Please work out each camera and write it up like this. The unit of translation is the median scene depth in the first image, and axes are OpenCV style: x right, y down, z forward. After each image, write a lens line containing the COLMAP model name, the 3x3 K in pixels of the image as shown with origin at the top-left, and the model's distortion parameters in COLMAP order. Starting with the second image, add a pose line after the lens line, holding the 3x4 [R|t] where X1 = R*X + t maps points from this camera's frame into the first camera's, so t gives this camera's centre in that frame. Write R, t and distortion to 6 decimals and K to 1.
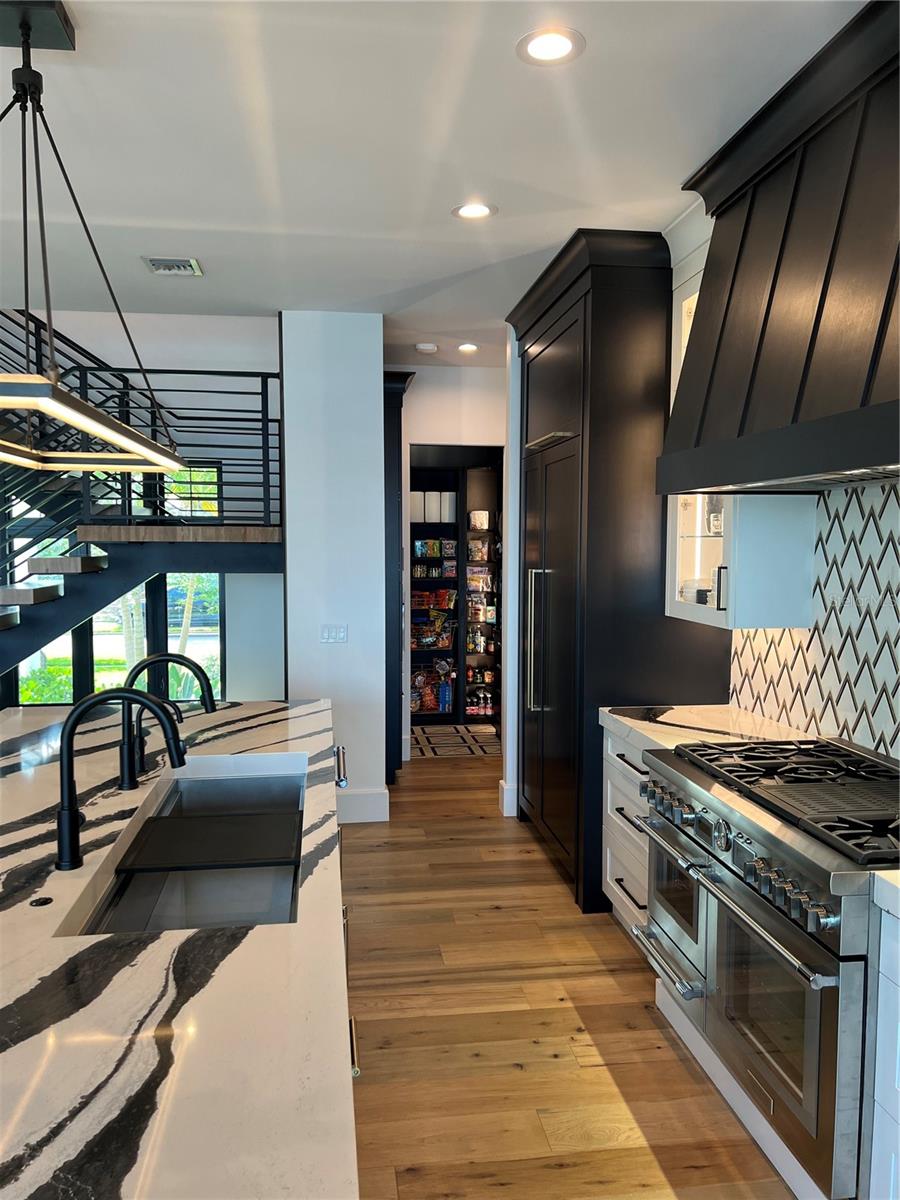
lens RADIAL K [[899.5, 0, 444.2], [0, 899.5, 596.8], [0, 0, 1]] dist [0.051768, -0.061467]
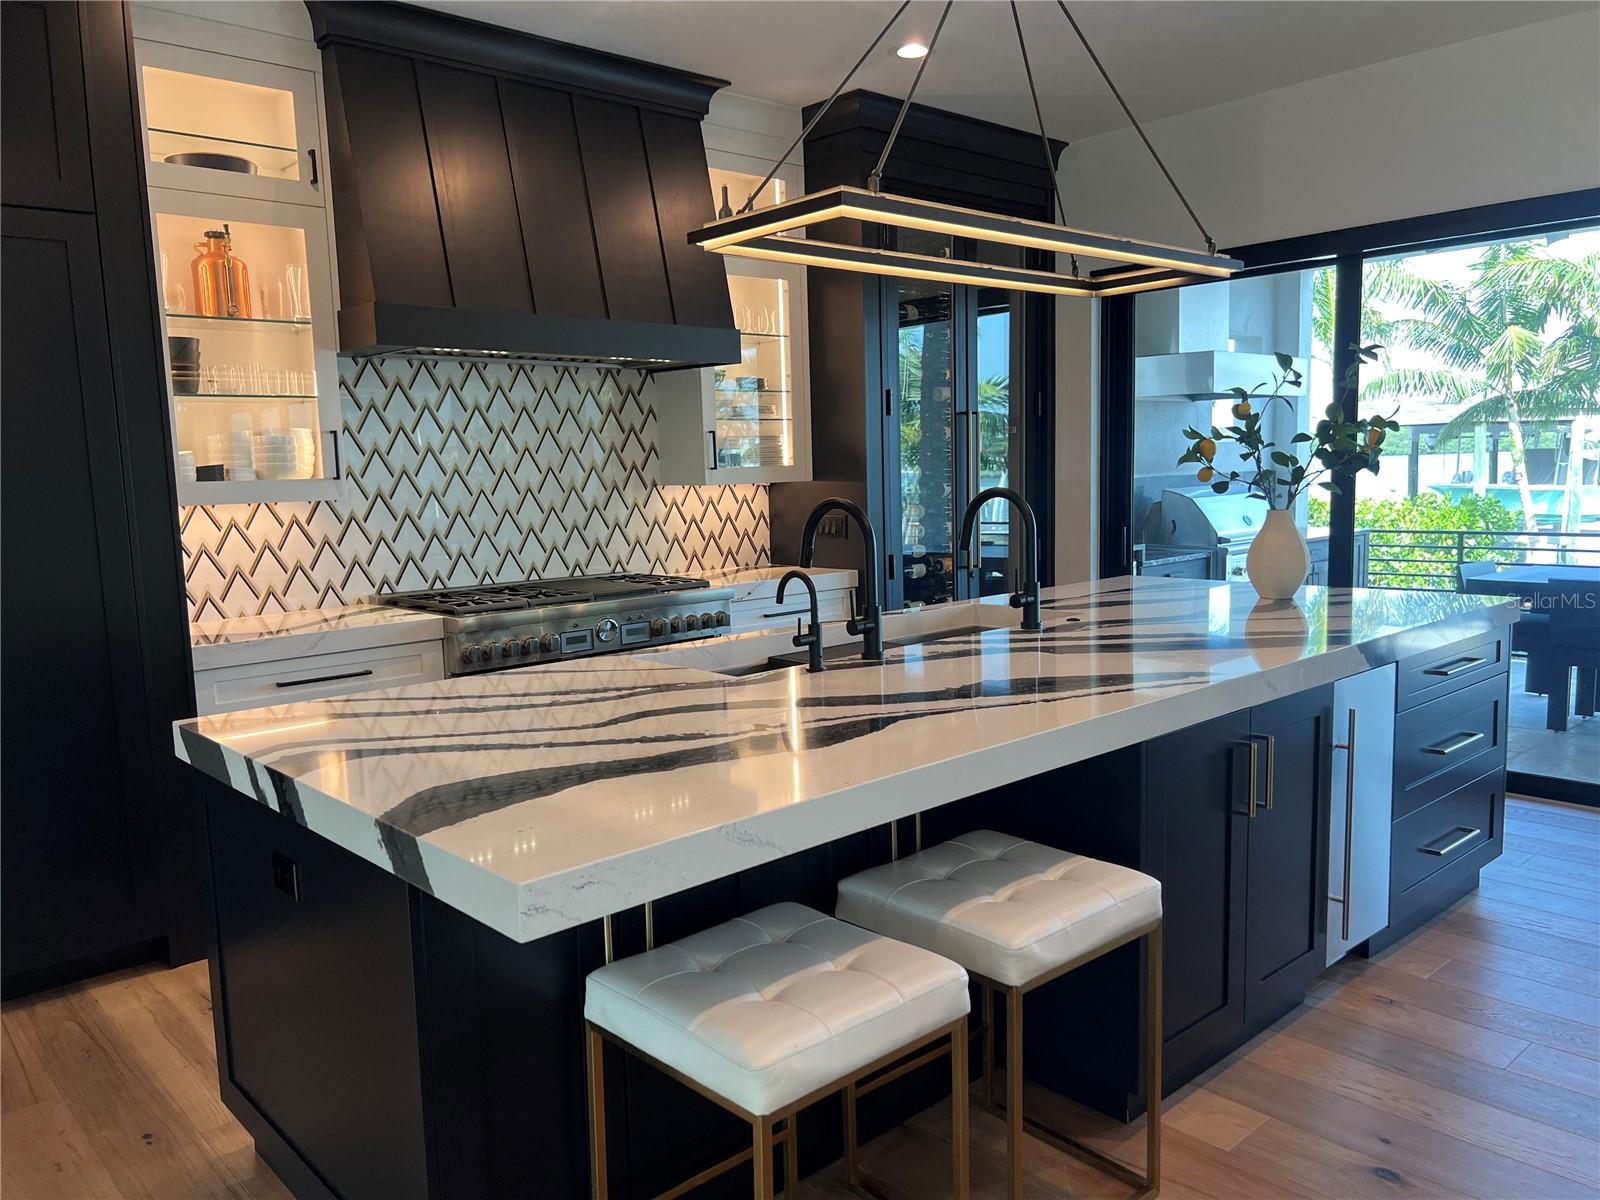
lens RADIAL K [[1199.3, 0, 802.4], [0, 1199.3, 602.1], [0, 0, 1]] dist [0.051768, -0.061467]
pose [[-0.569046, -0.100603, 0.816129, -0.874213], [0.063826, 0.984090, 0.165809, -0.034106], [-0.819825, 0.146443, -0.553571, 1.203839]]
